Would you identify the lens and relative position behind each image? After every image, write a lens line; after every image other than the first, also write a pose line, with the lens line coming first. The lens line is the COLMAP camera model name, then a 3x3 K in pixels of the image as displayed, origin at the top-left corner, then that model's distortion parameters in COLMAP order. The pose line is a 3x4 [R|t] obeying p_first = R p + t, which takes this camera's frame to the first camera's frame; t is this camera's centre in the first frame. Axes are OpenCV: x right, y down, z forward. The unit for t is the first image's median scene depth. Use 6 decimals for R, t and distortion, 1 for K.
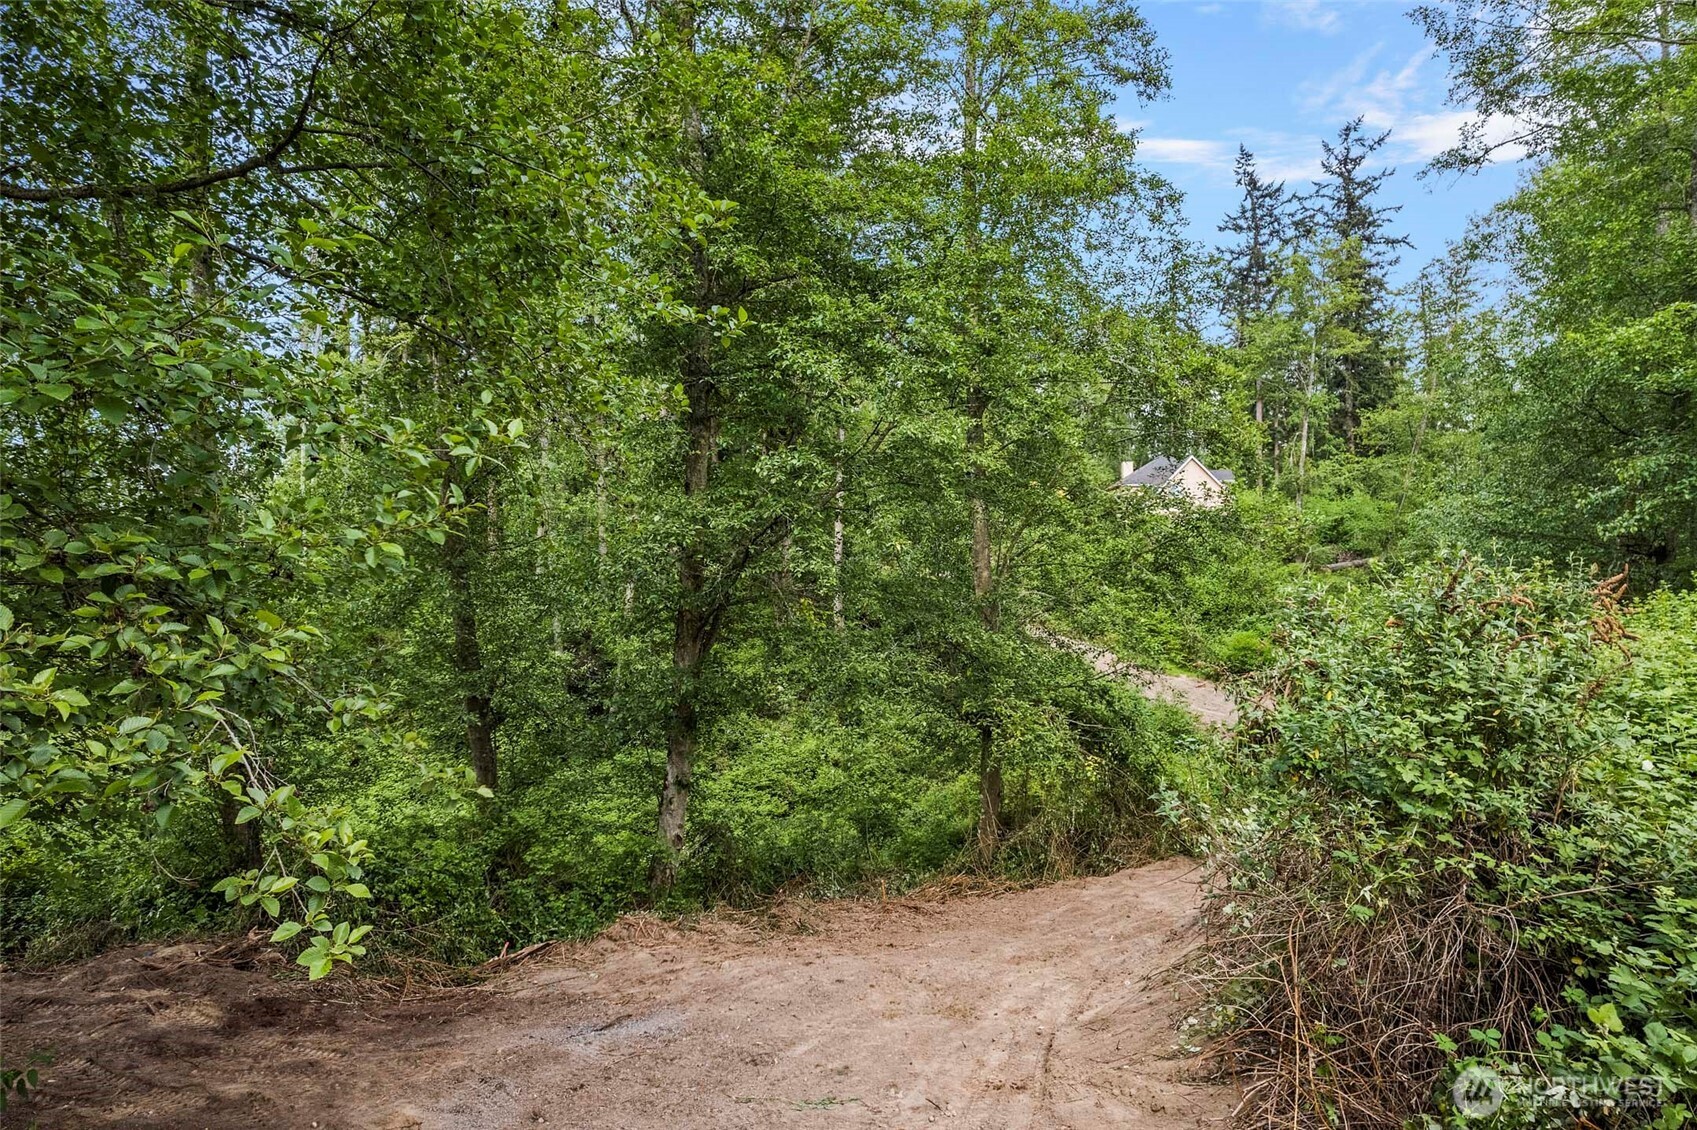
lens RADIAL K [[1077.8, 0, 851.3], [0, 1077.8, 561.7], [0, 0, 1]] dist [-0.065048, 0.059782]
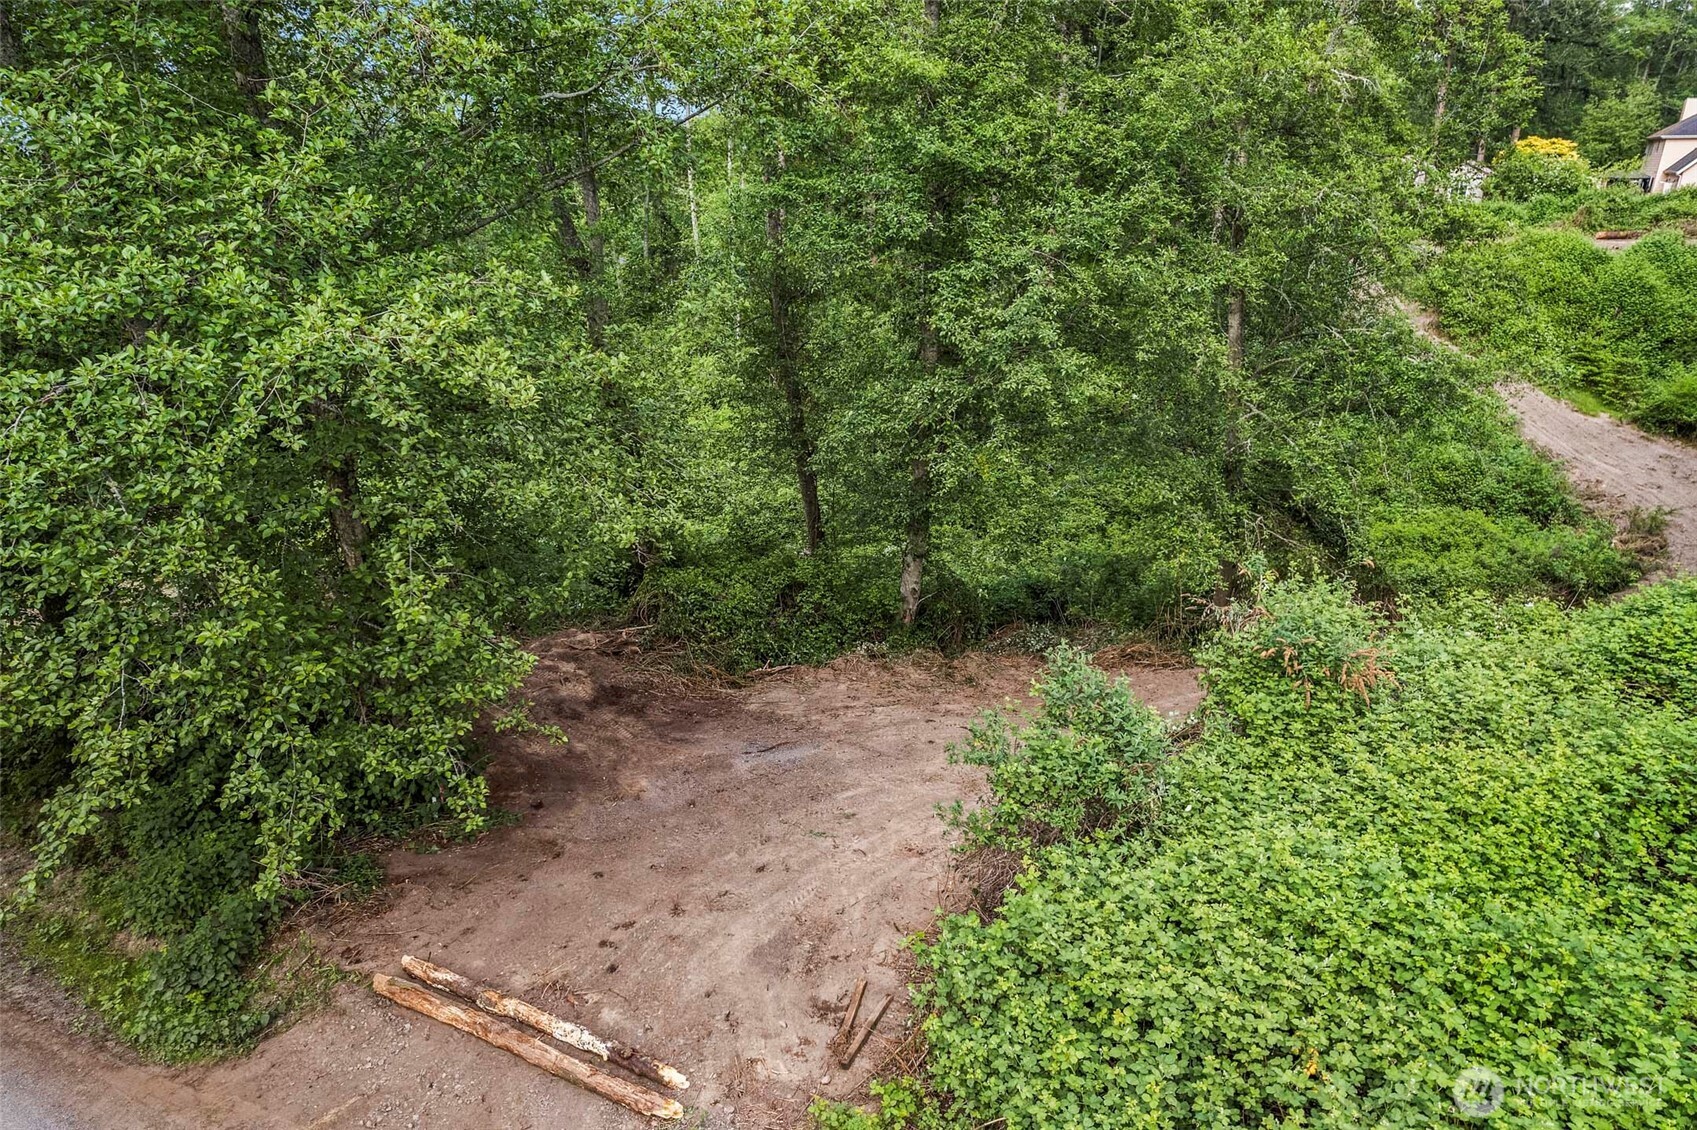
lens RADIAL K [[1077.8, 0, 851.3], [0, 1077.8, 561.7], [0, 0, 1]] dist [-0.065048, 0.059782]
pose [[0.908639, 0.158755, -0.386228, 0.186848], [-0.011463, 0.934048, 0.356963, -0.171072], [0.417425, -0.319923, 0.850532, -0.121294]]
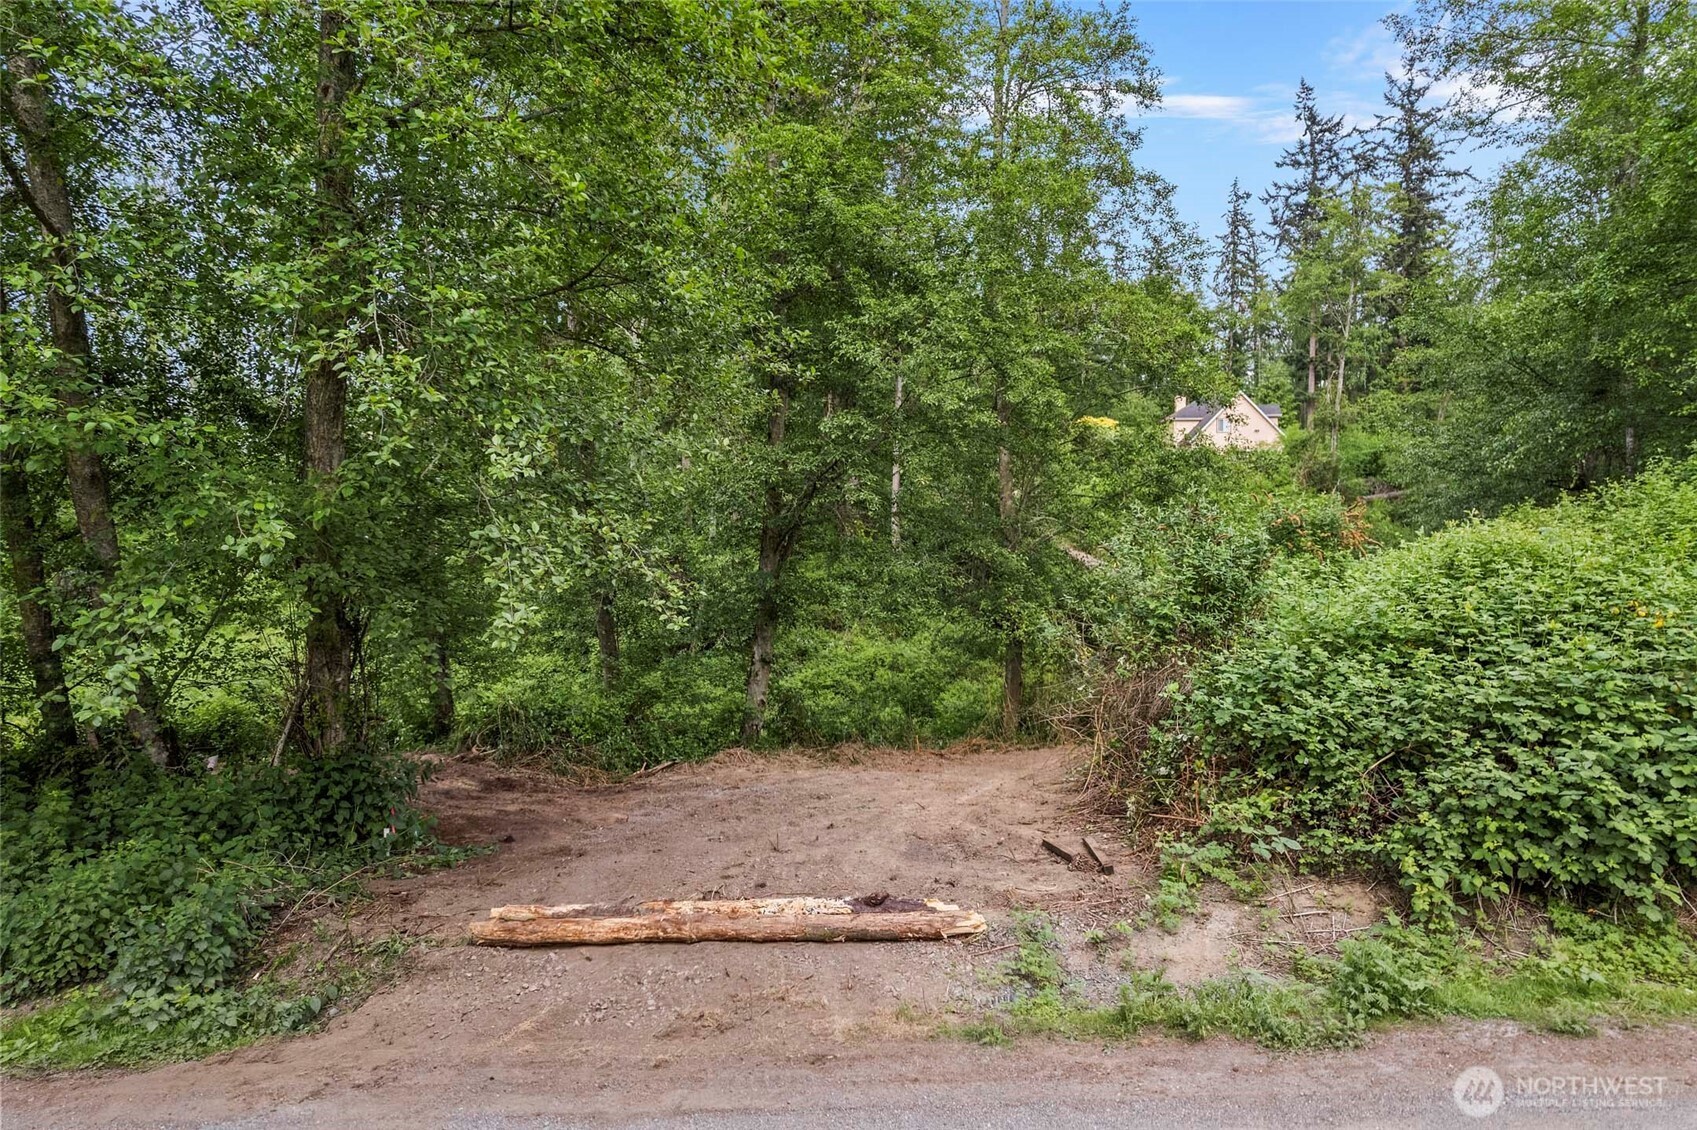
lens RADIAL K [[1077.8, 0, 851.3], [0, 1077.8, 561.7], [0, 0, 1]] dist [-0.065048, 0.059782]
pose [[0.998067, 0.006003, -0.061863, 0.018383], [-0.001961, 0.997871, 0.065189, -0.000941], [0.062123, -0.064942, 0.995953, -0.192495]]
